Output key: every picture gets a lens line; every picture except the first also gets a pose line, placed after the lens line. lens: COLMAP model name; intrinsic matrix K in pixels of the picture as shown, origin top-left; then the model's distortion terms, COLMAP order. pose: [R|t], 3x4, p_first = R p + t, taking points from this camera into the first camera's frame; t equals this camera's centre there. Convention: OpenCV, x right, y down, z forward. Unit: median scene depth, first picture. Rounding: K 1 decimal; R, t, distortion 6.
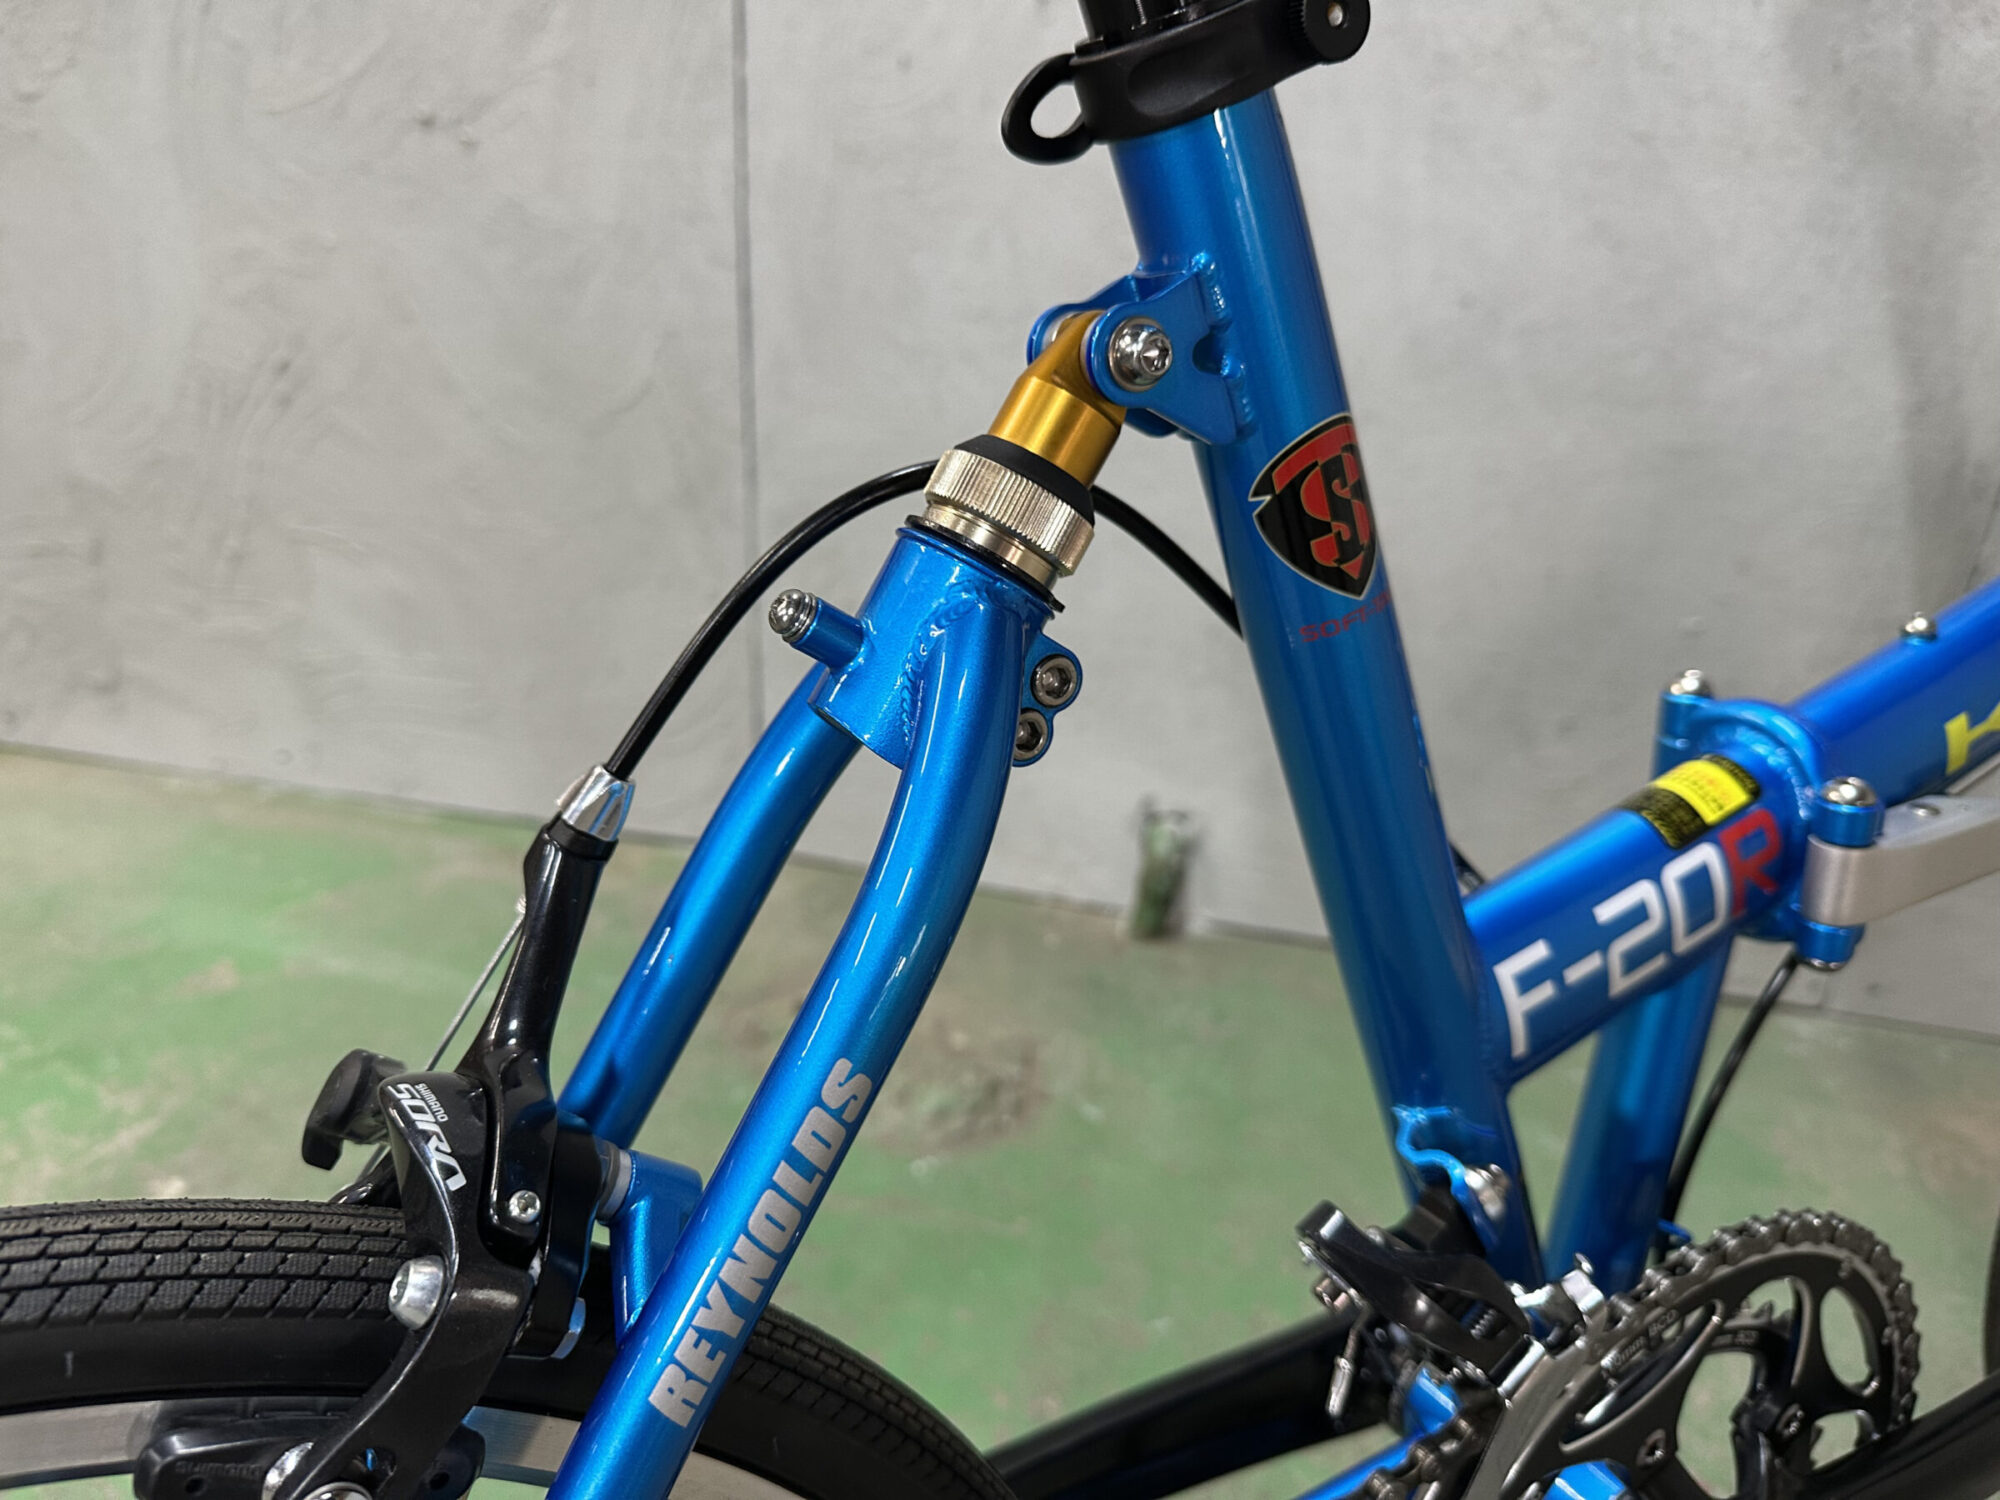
lens RADIAL K [[1459.4, 0, 994.5], [0, 1459.4, 754.5], [0, 0, 1]] dist [-0.030660, -0.001345]
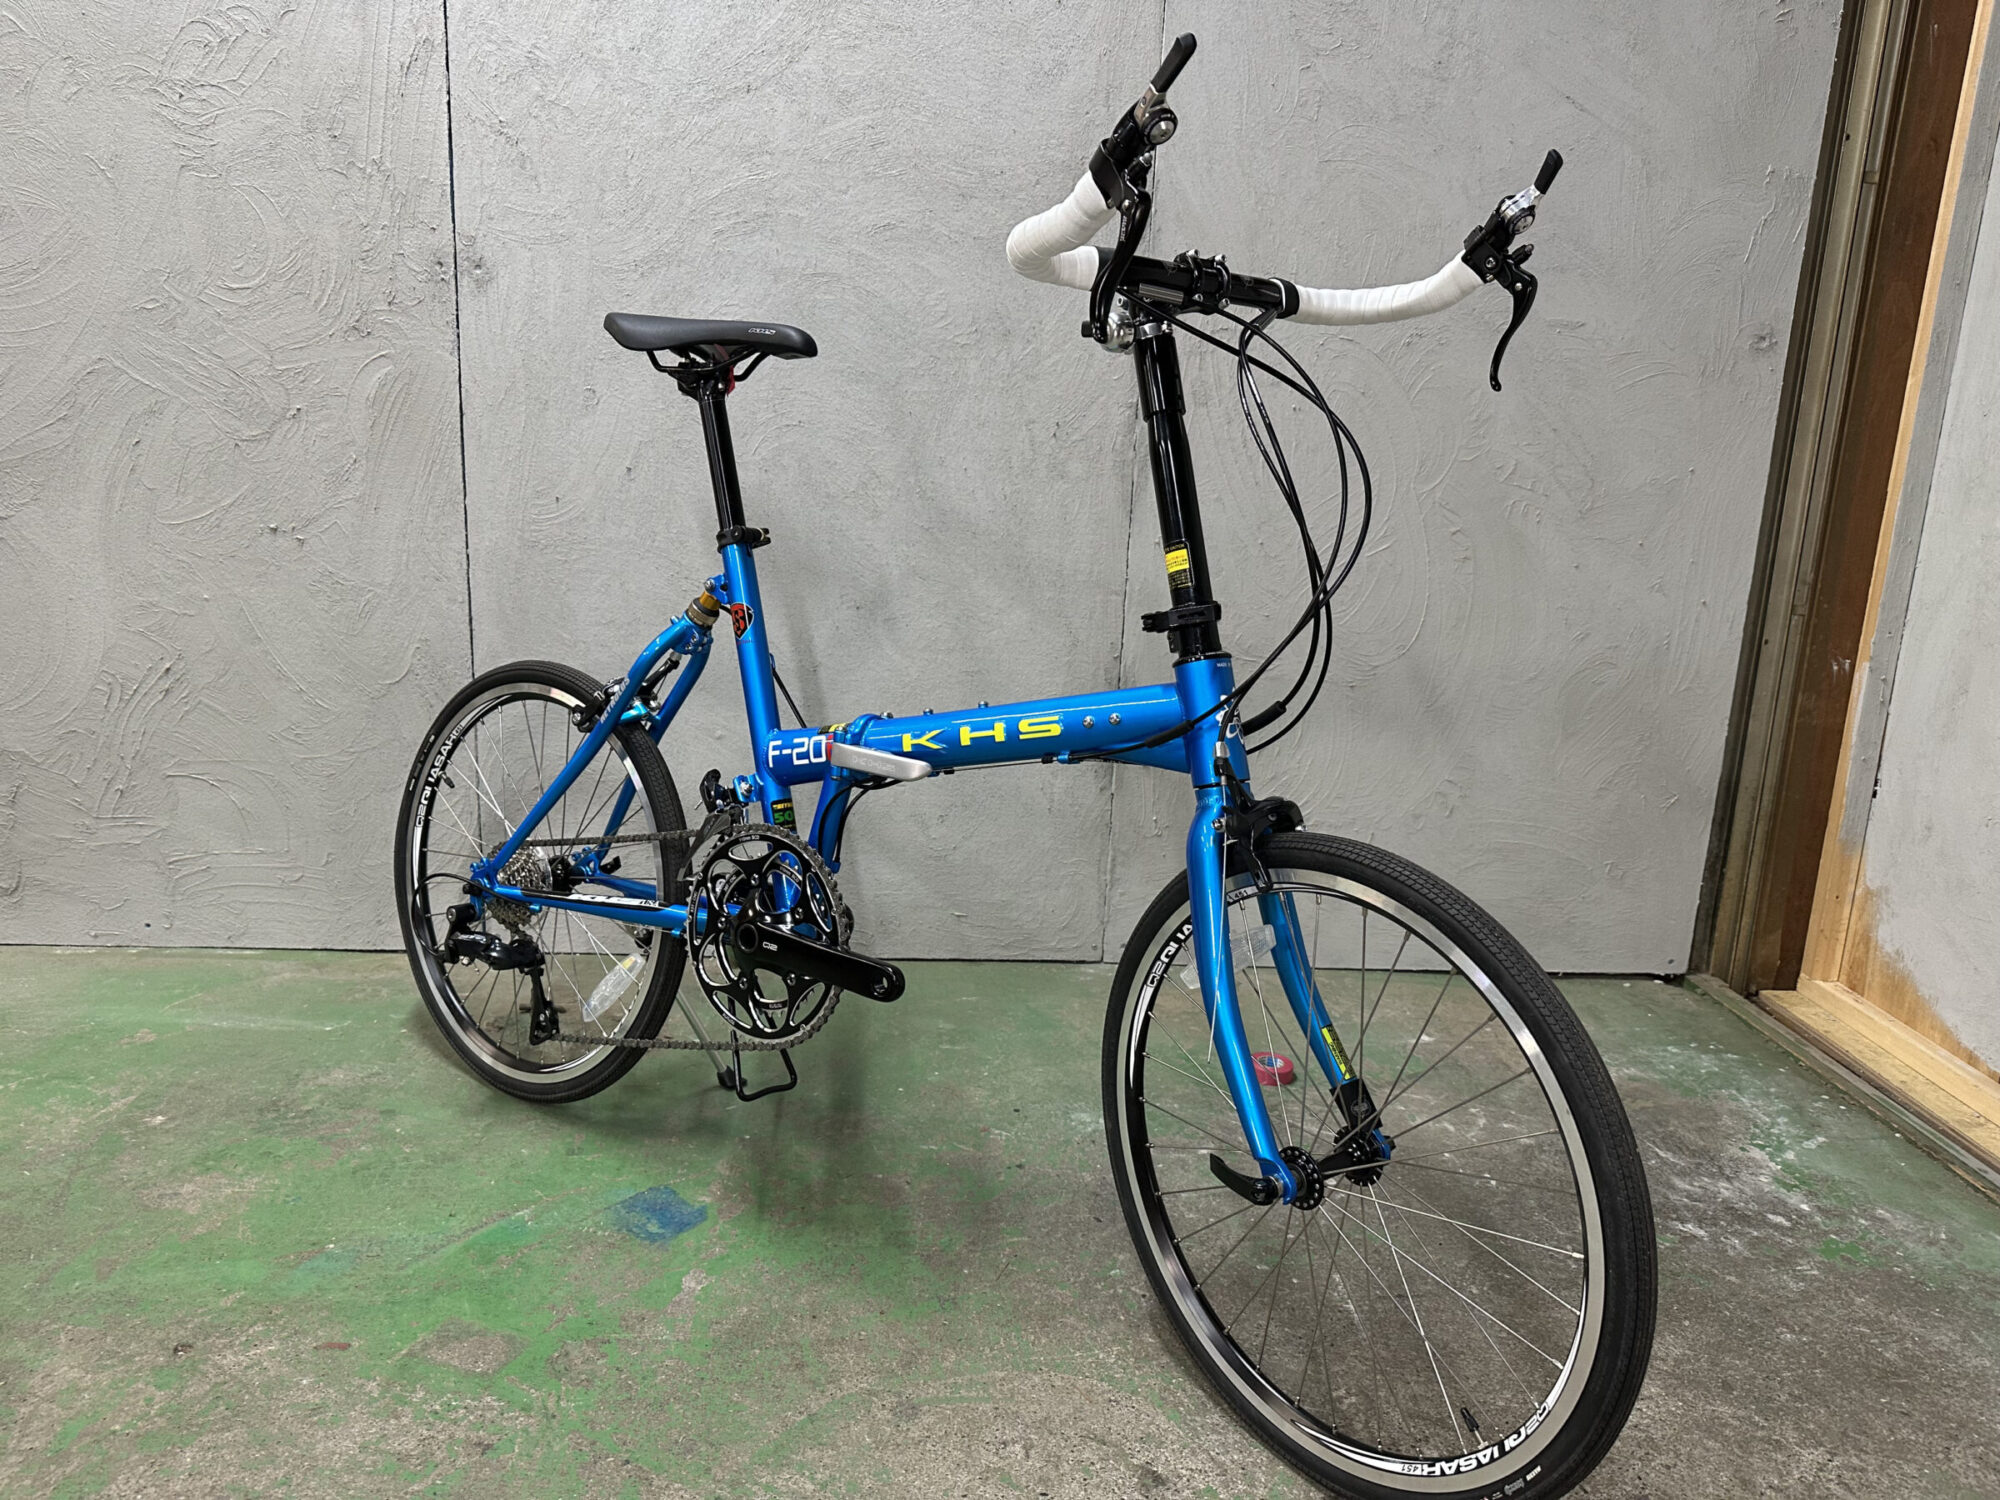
lens RADIAL K [[1428.0, 0, 997.7], [0, 1428.0, 737.3], [0, 0, 1]] dist [0.010201, -0.020317]
pose [[0.967618, -0.065192, 0.243854, 0.022845], [0.113612, 0.975166, -0.190115, 0.277722], [-0.225404, 0.211663, 0.950995, -0.932349]]
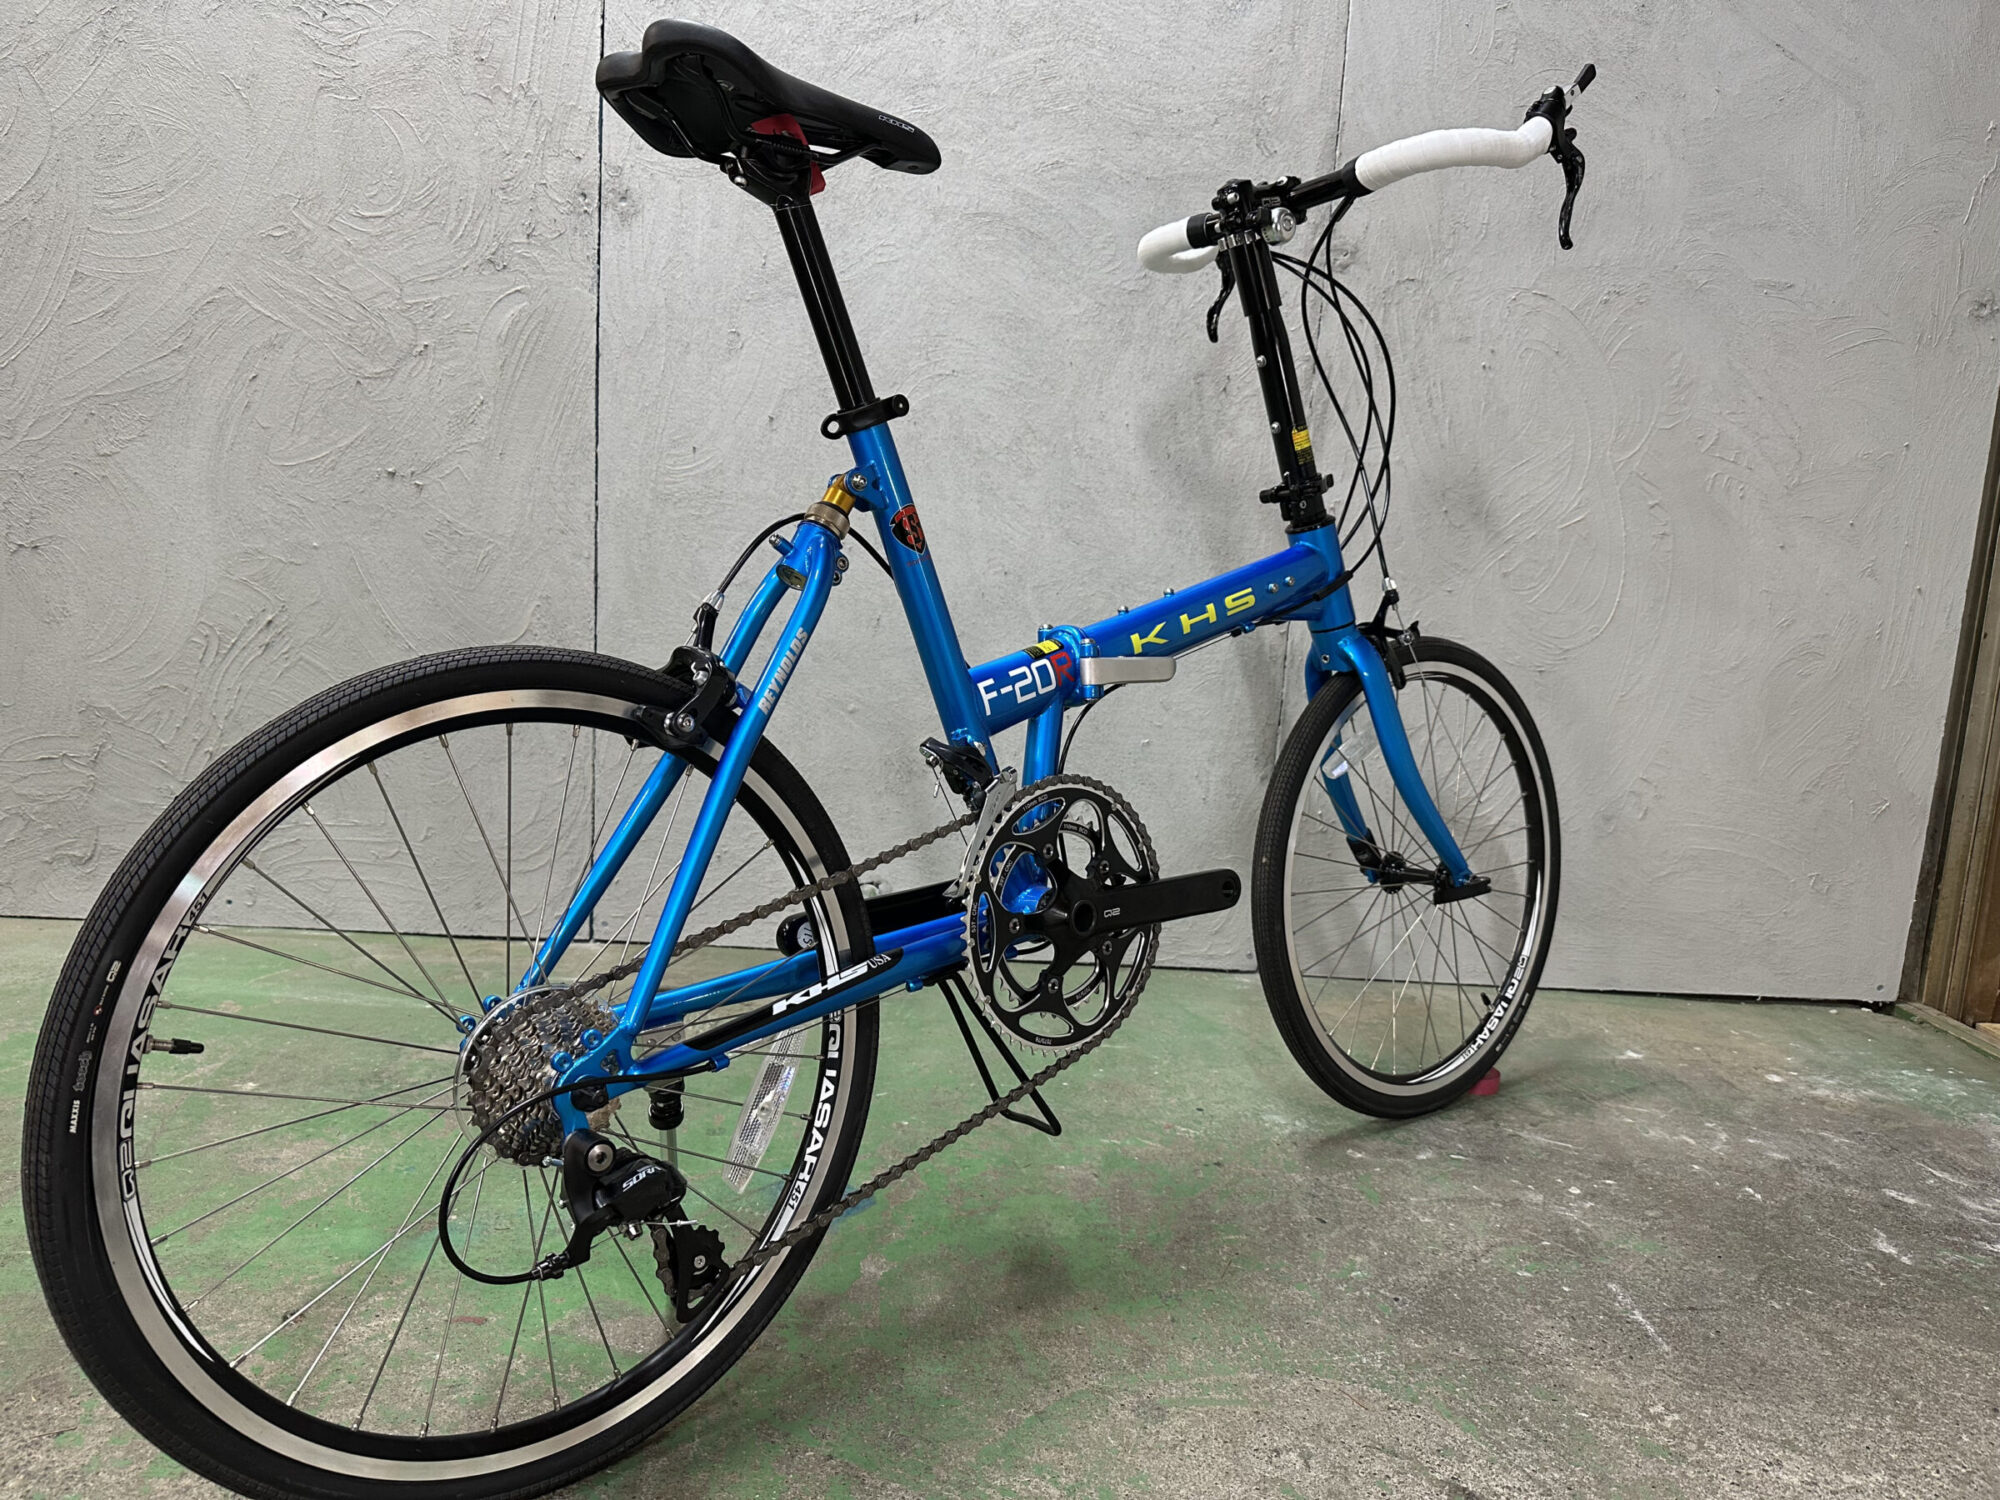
lens RADIAL K [[1428.0, 0, 997.7], [0, 1428.0, 737.3], [0, 0, 1]] dist [0.010201, -0.020317]
pose [[0.972184, -0.027957, 0.232542, -0.124620], [0.090105, 0.961082, -0.261156, 0.392813], [-0.216191, 0.274845, 0.936868, -0.695145]]
